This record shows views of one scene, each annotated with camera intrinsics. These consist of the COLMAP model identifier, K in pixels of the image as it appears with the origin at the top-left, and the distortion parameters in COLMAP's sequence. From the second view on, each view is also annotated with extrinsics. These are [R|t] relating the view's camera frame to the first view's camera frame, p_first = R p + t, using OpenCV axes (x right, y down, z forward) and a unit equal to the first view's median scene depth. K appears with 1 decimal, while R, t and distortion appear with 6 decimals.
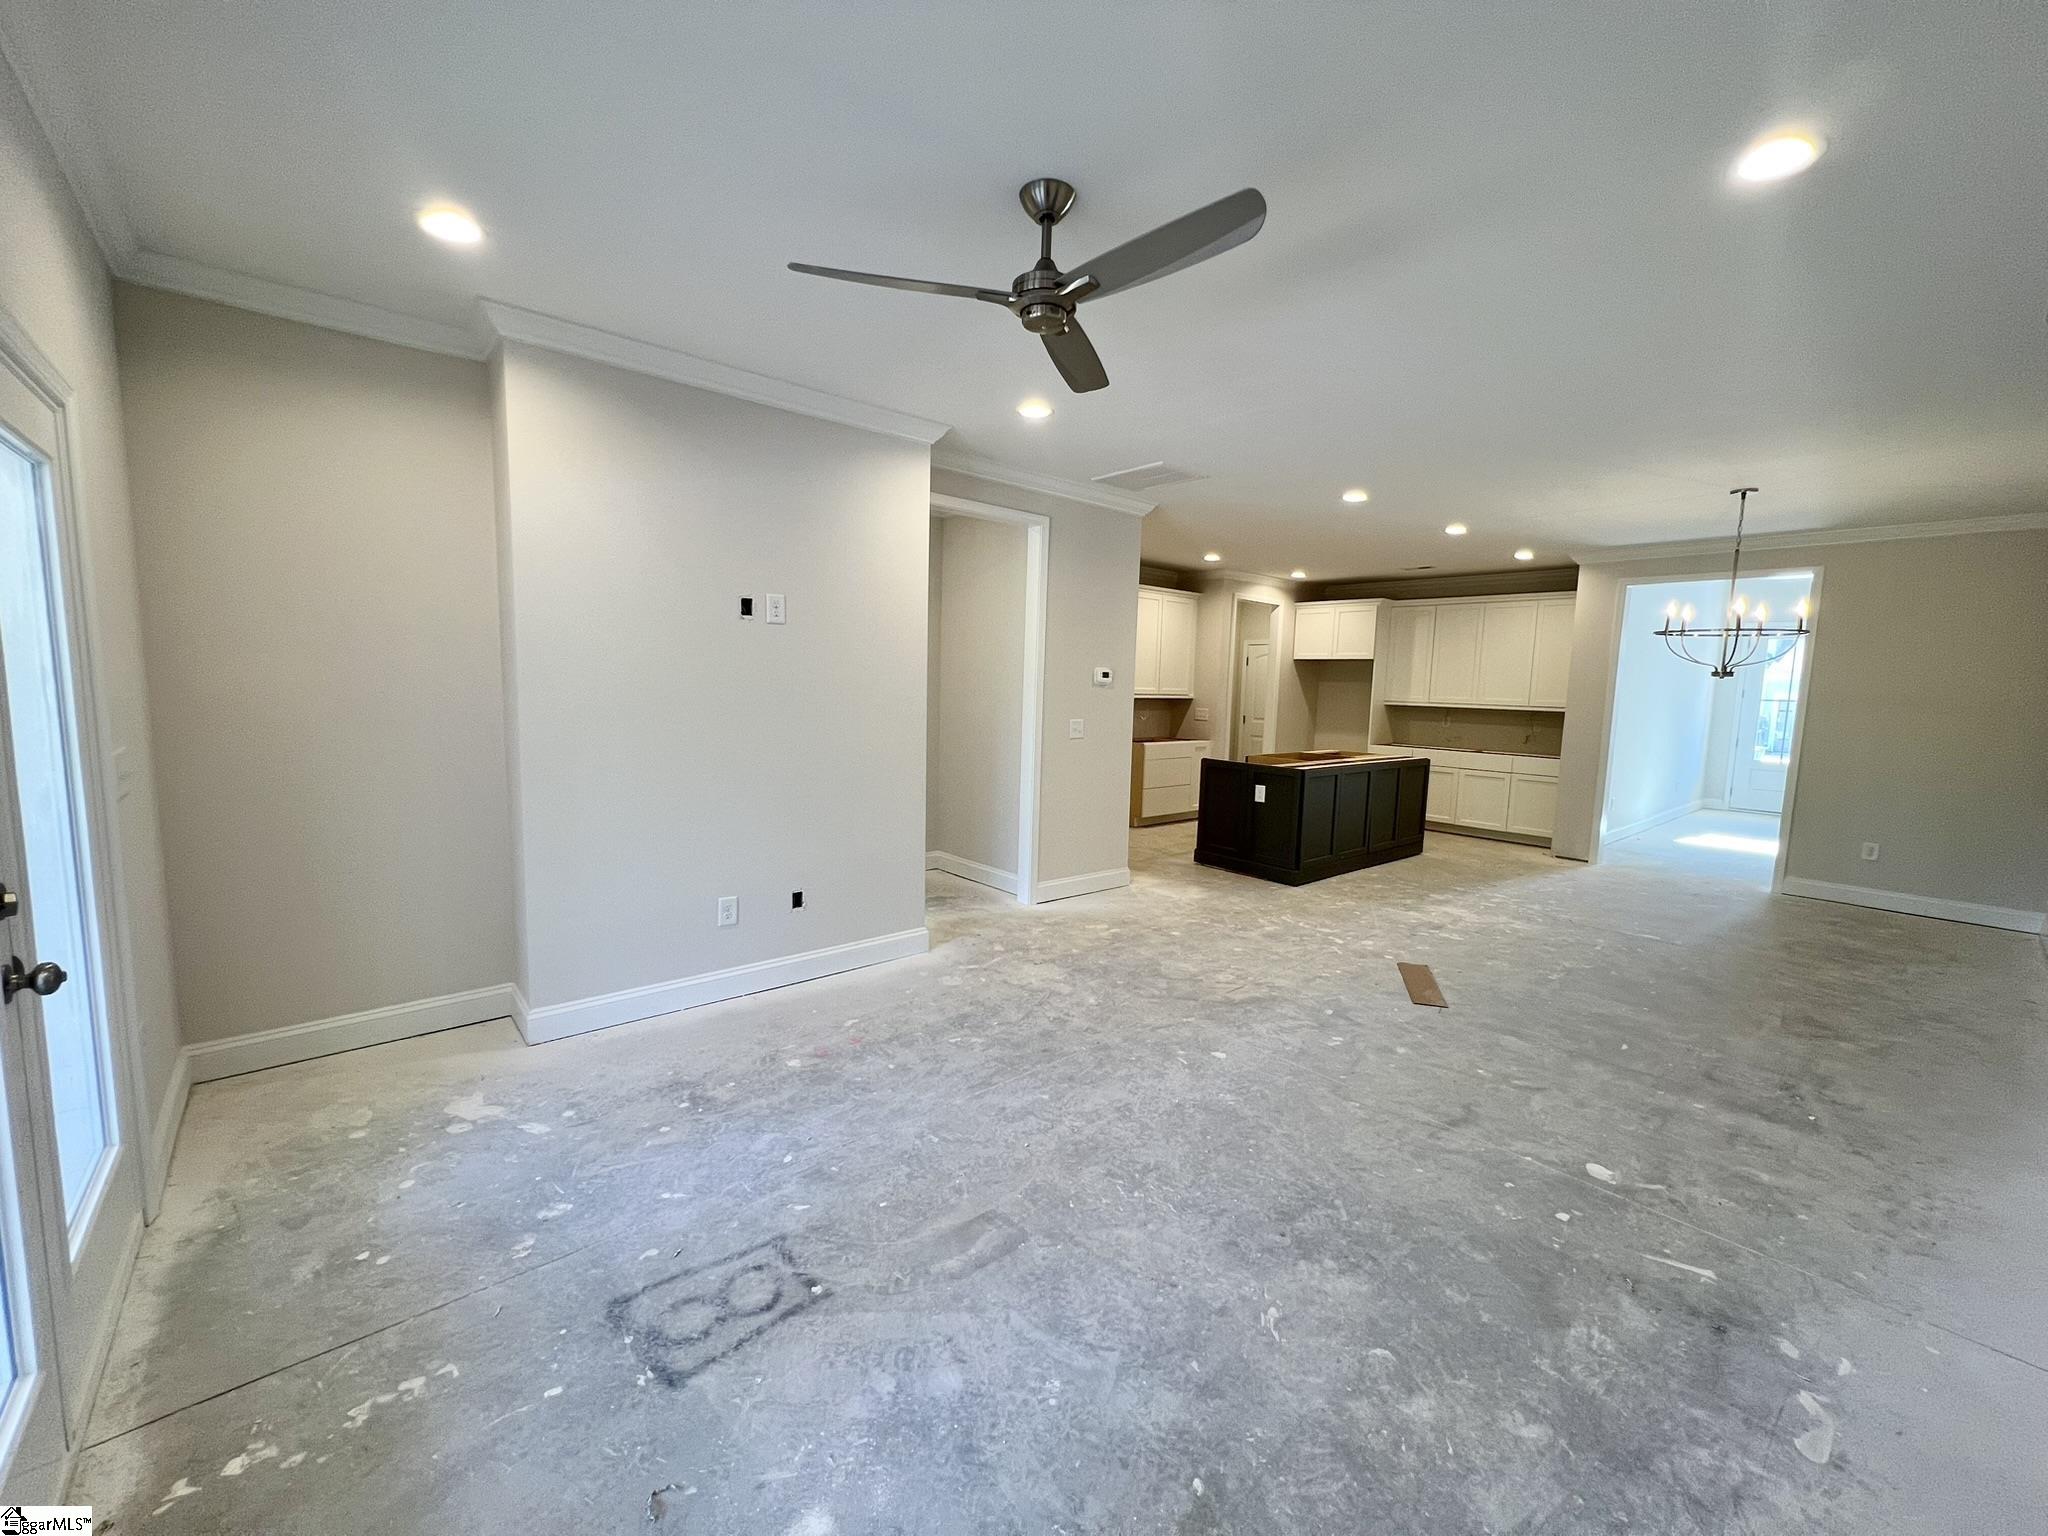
lens RADIAL K [[817.1, 0, 1025.1], [0, 817.1, 772.6], [0, 0, 1]] dist [-0.000180, 0.000067]
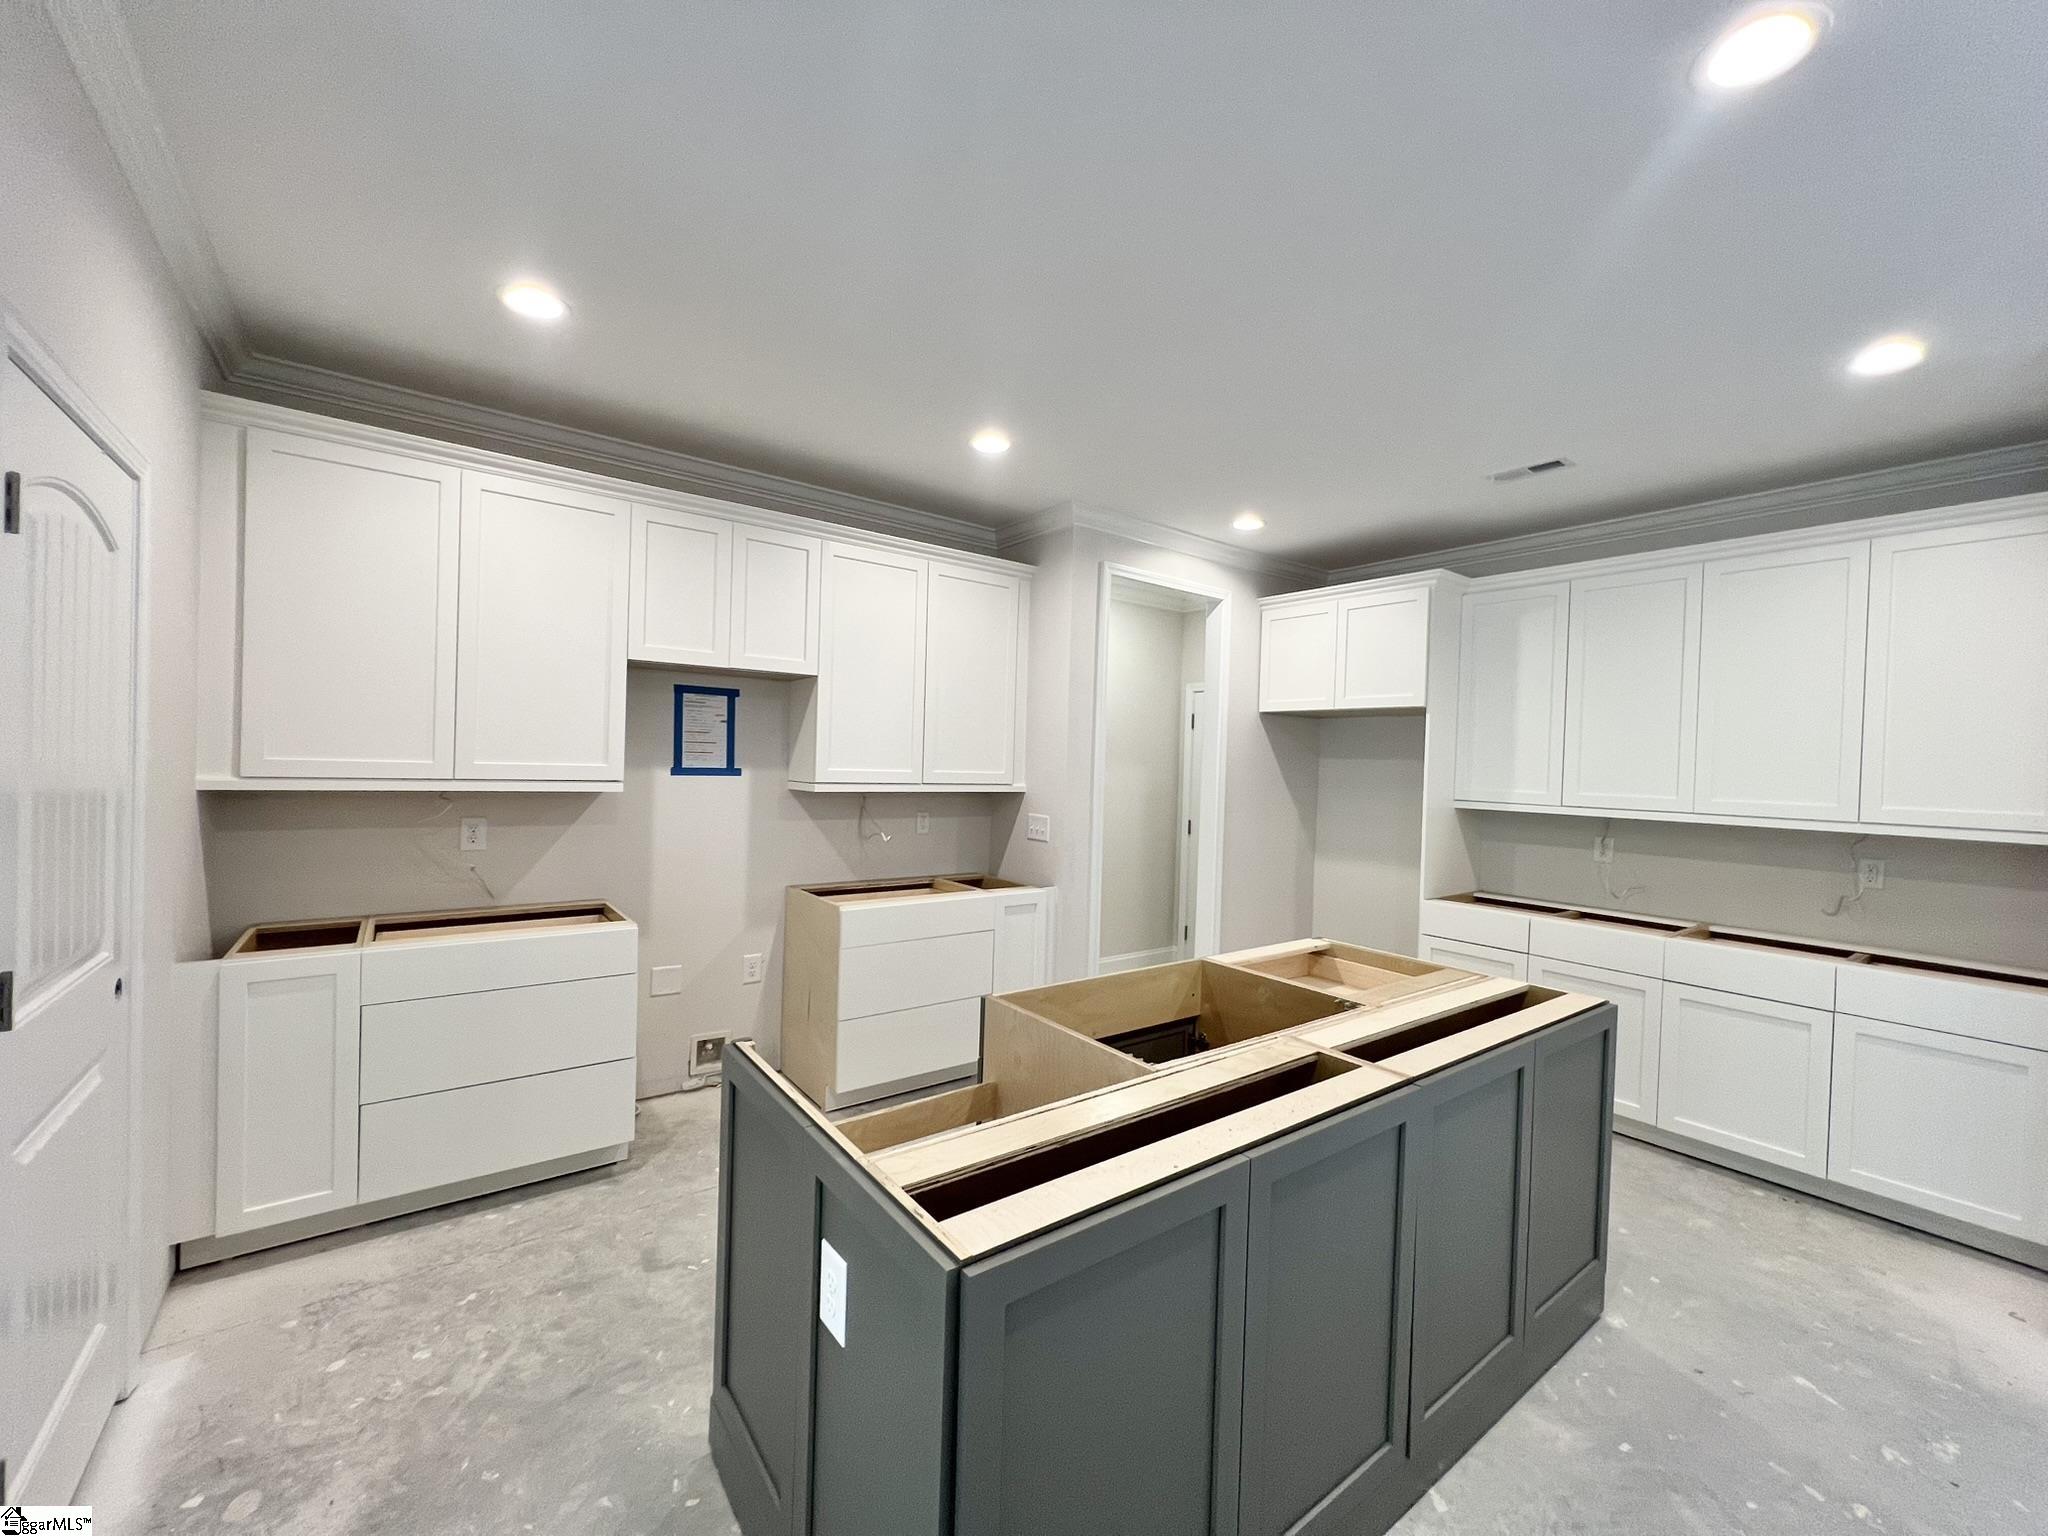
lens RADIAL K [[817.1, 0, 1025.1], [0, 817.1, 772.6], [0, 0, 1]] dist [-0.000180, 0.000067]
pose [[0.997346, 0.006187, -0.072548, 0.753245], [-0.013175, 0.995270, -0.096245, -0.180308], [0.071609, 0.096945, 0.992710, 1.705794]]
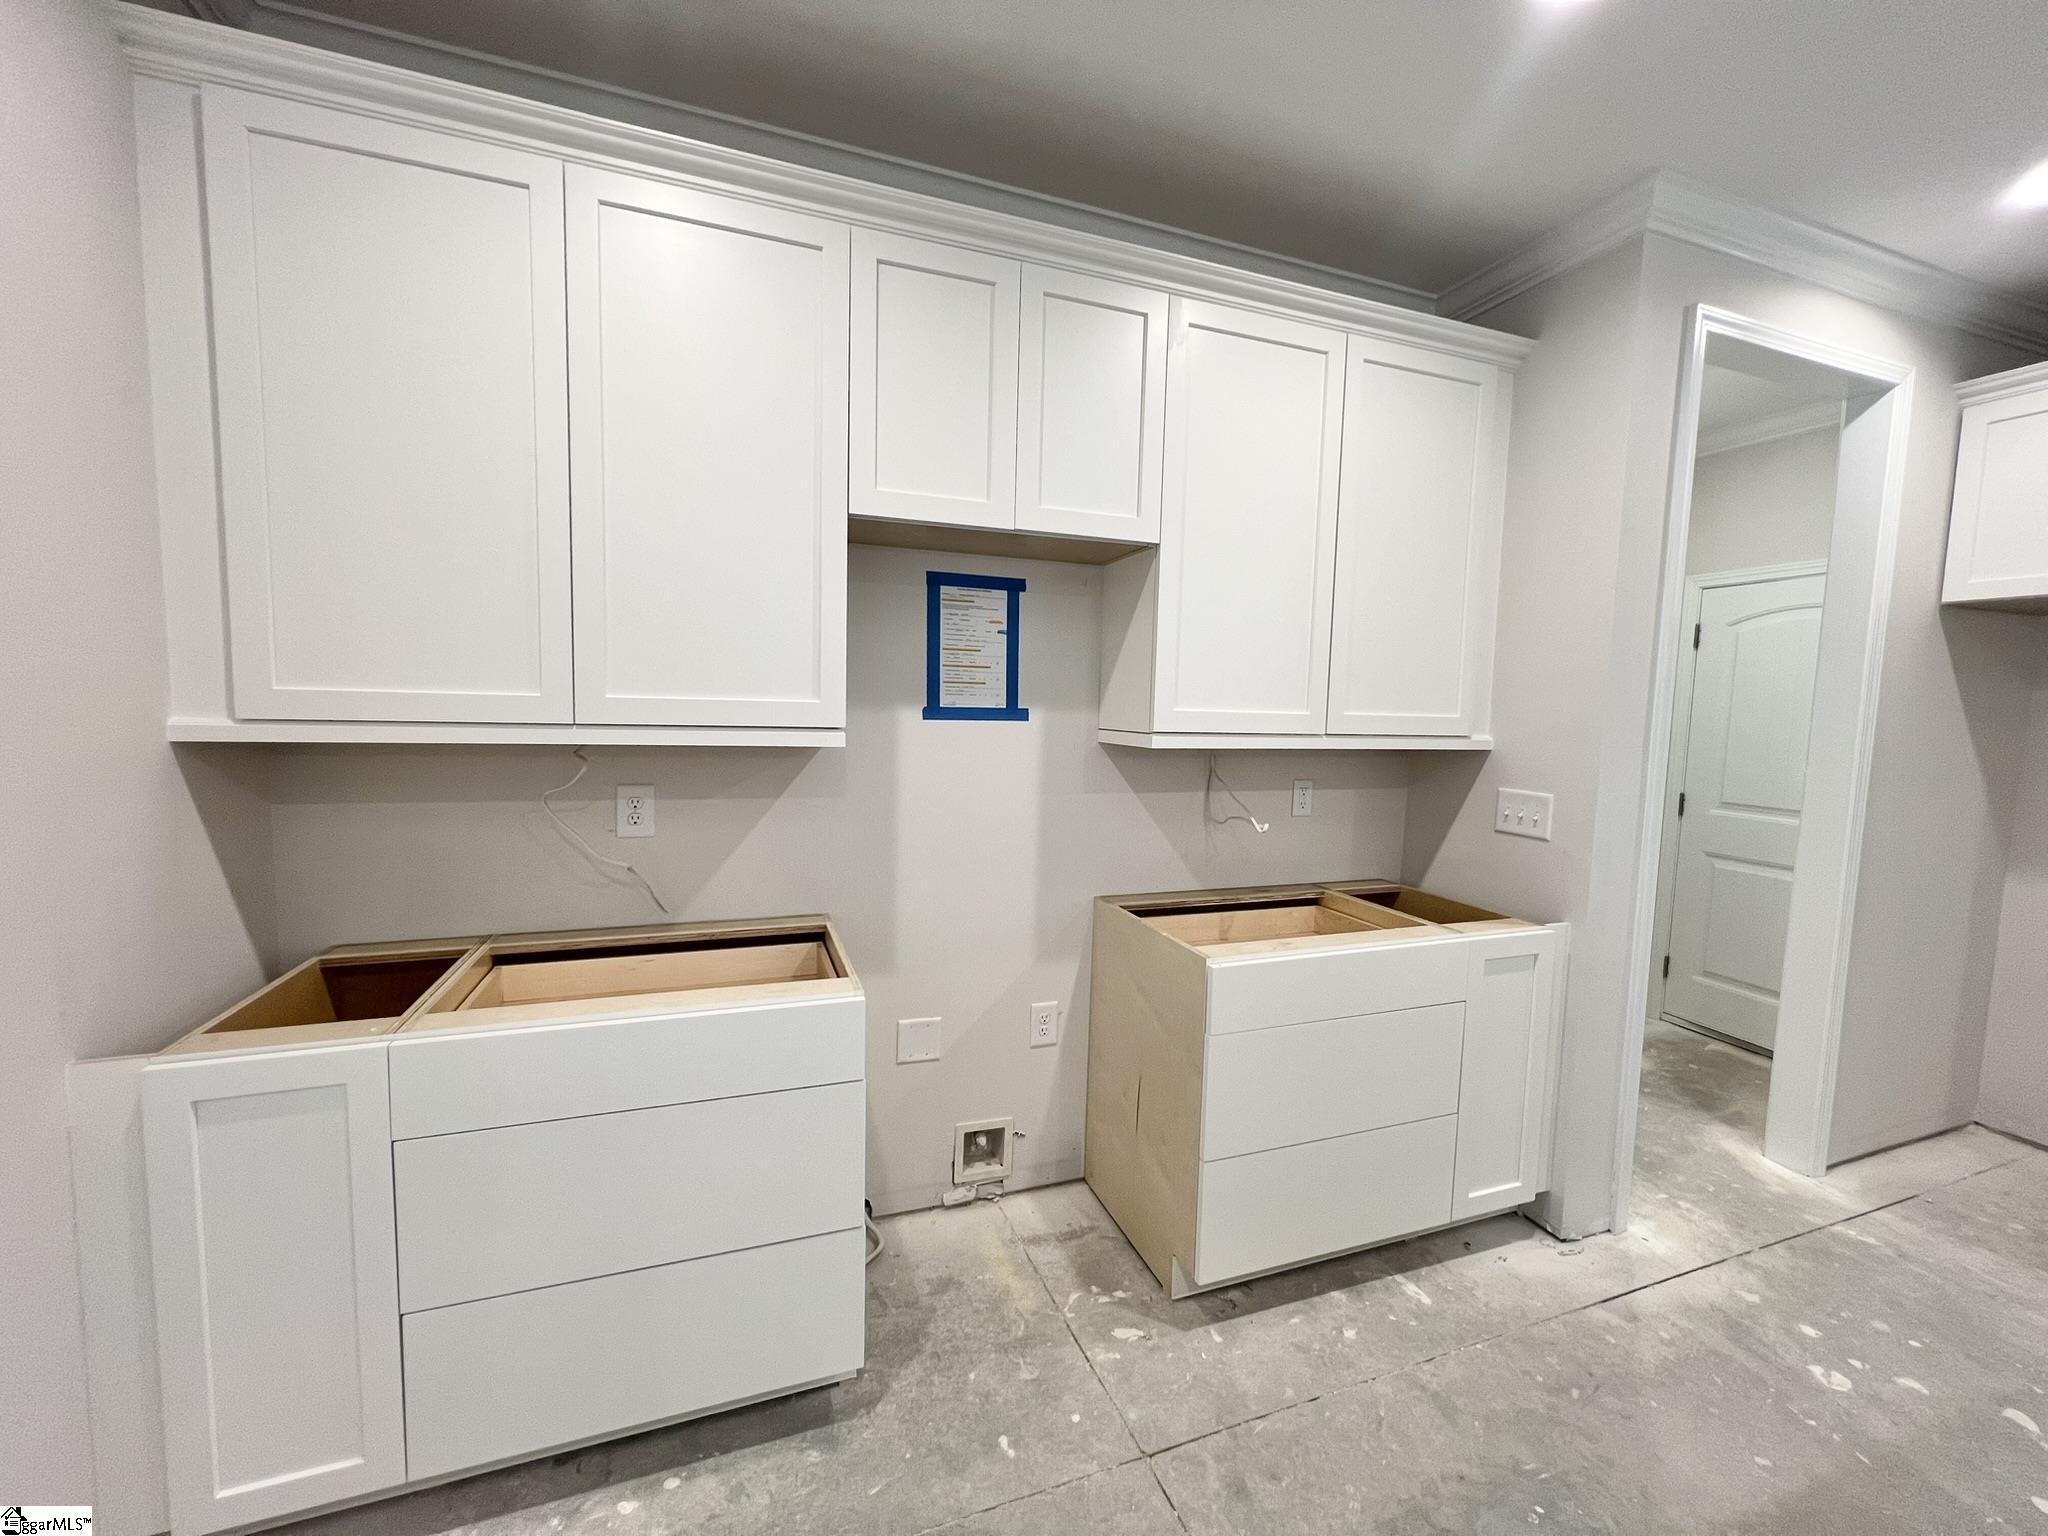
lens RADIAL K [[817.3, 0, 1026.9], [0, 817.3, 771.4], [0, 0, 1]] dist [0.000417, -0.000179]
pose [[0.932626, 0.027806, -0.359771, 0.507011], [-0.040432, 0.998801, -0.027614, -0.220746], [0.358572, 0.040300, 0.932632, 2.197182]]
